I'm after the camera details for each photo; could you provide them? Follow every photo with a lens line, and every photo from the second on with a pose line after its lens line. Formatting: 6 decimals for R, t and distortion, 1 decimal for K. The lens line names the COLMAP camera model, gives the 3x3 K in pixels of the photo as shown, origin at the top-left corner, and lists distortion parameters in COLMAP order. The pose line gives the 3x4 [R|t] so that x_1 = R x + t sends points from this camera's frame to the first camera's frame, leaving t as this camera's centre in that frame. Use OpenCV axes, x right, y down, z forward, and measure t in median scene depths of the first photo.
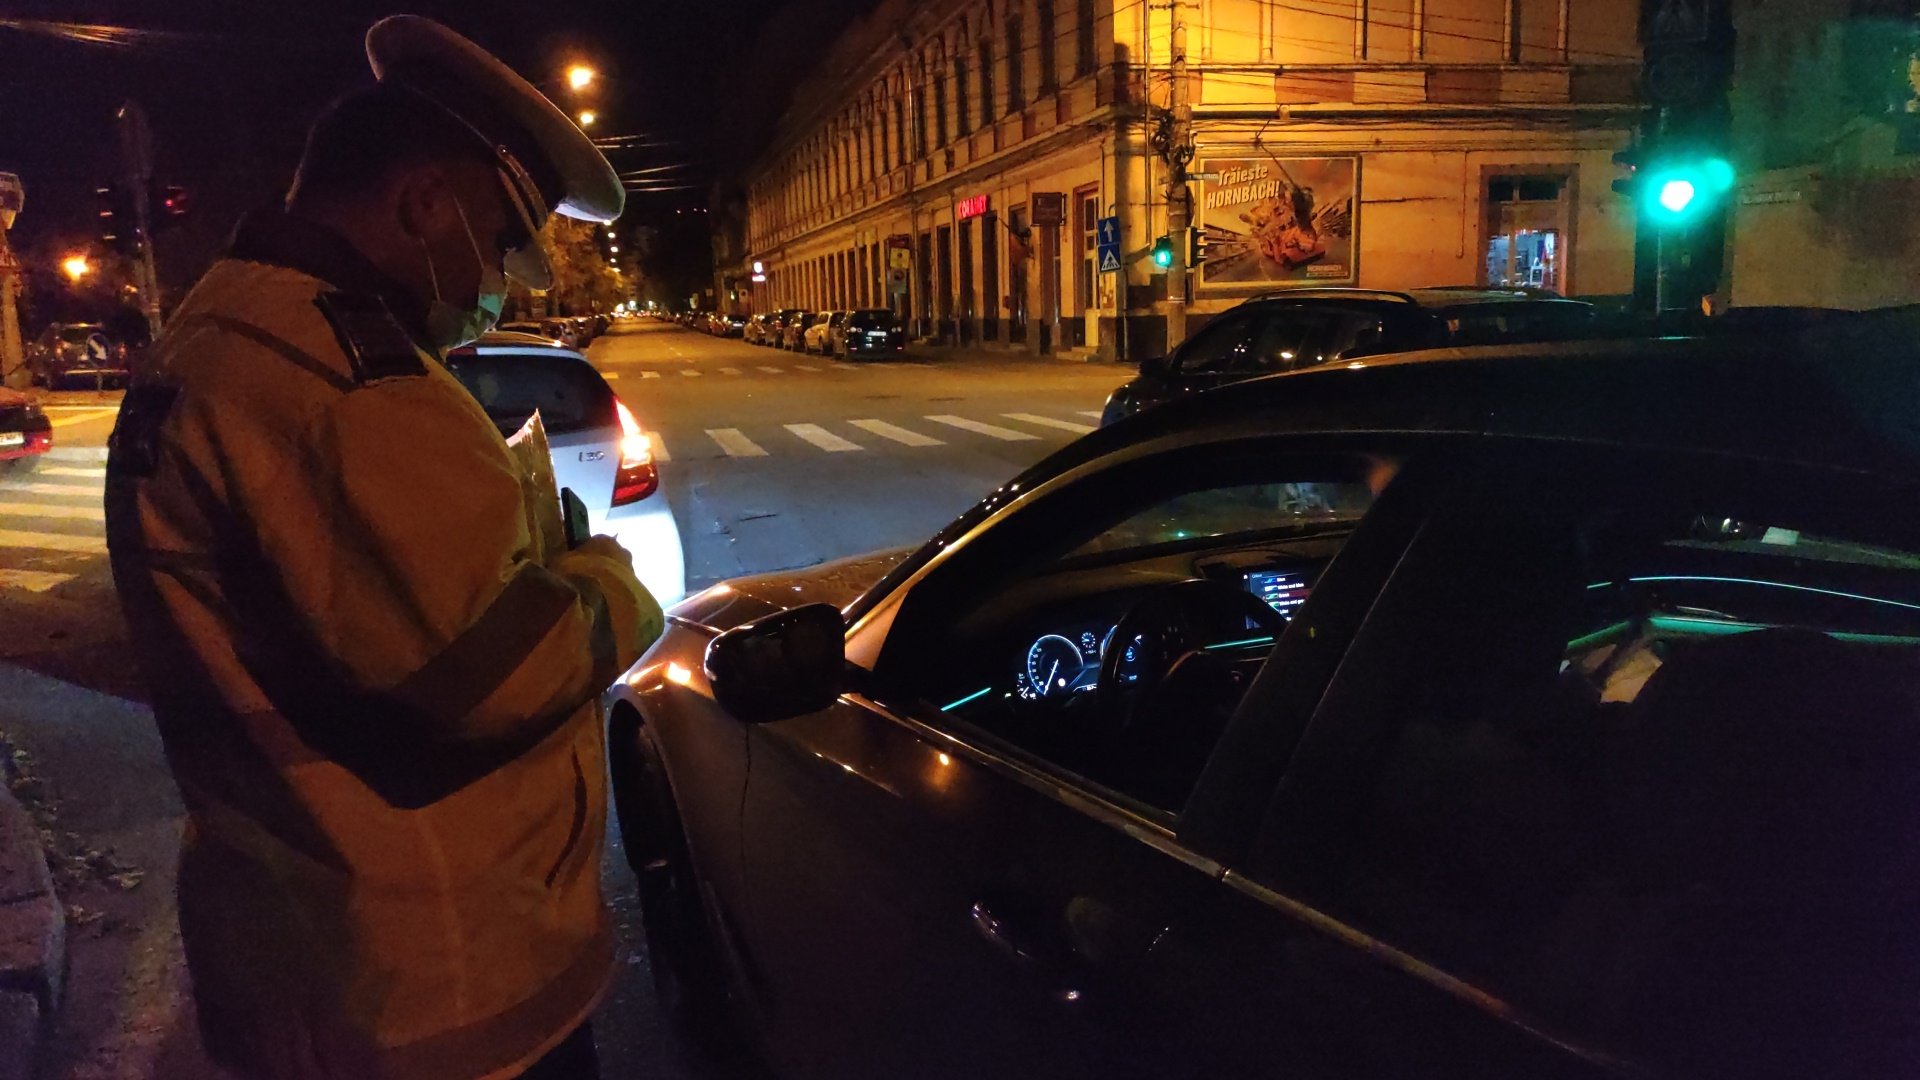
lens RADIAL K [[1402.2, 0, 964.1], [0, 1402.2, 544.6], [0, 0, 1]] dist [0.064340, -0.067668]
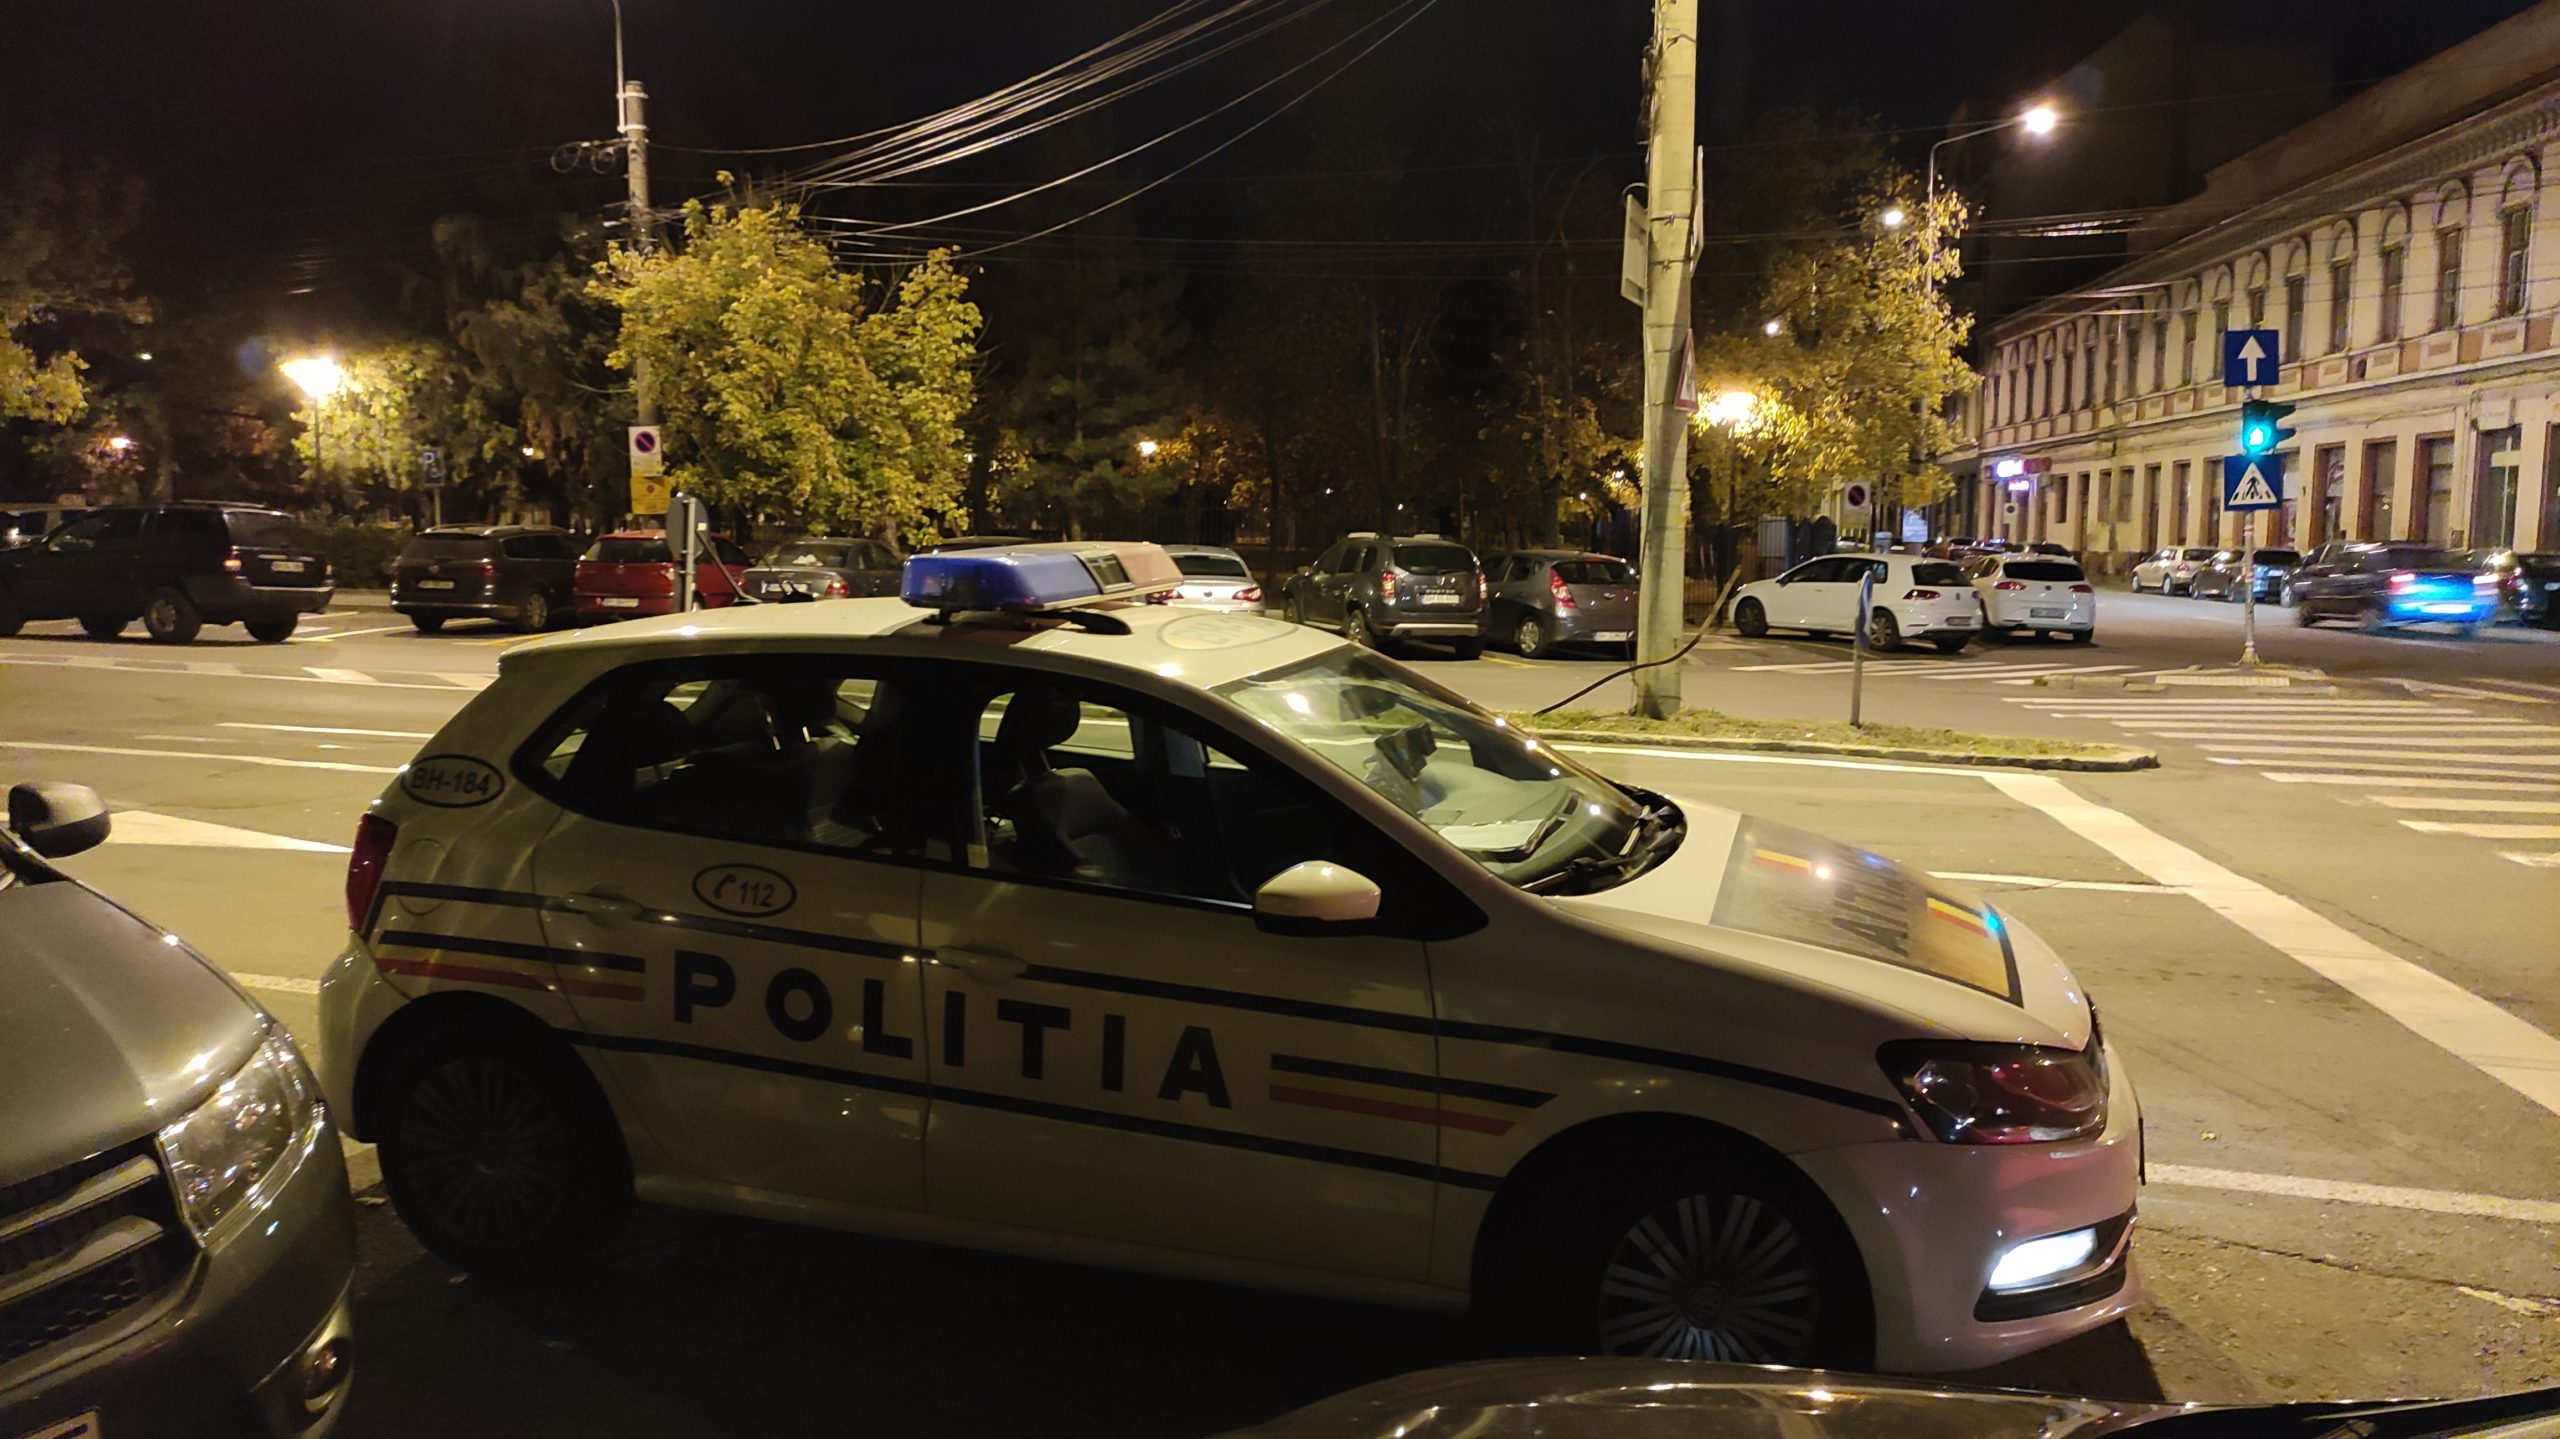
lens RADIAL K [[1869.6, 0, 1285.4], [0, 1869.6, 725.6], [0, 0, 1]] dist [0.064340, -0.067668]
pose [[0.935184, 0.071165, -0.346938, -0.441337], [-0.092174, 0.994752, -0.044413, -0.051221], [0.341956, 0.073513, 0.936836, 0.347338]]
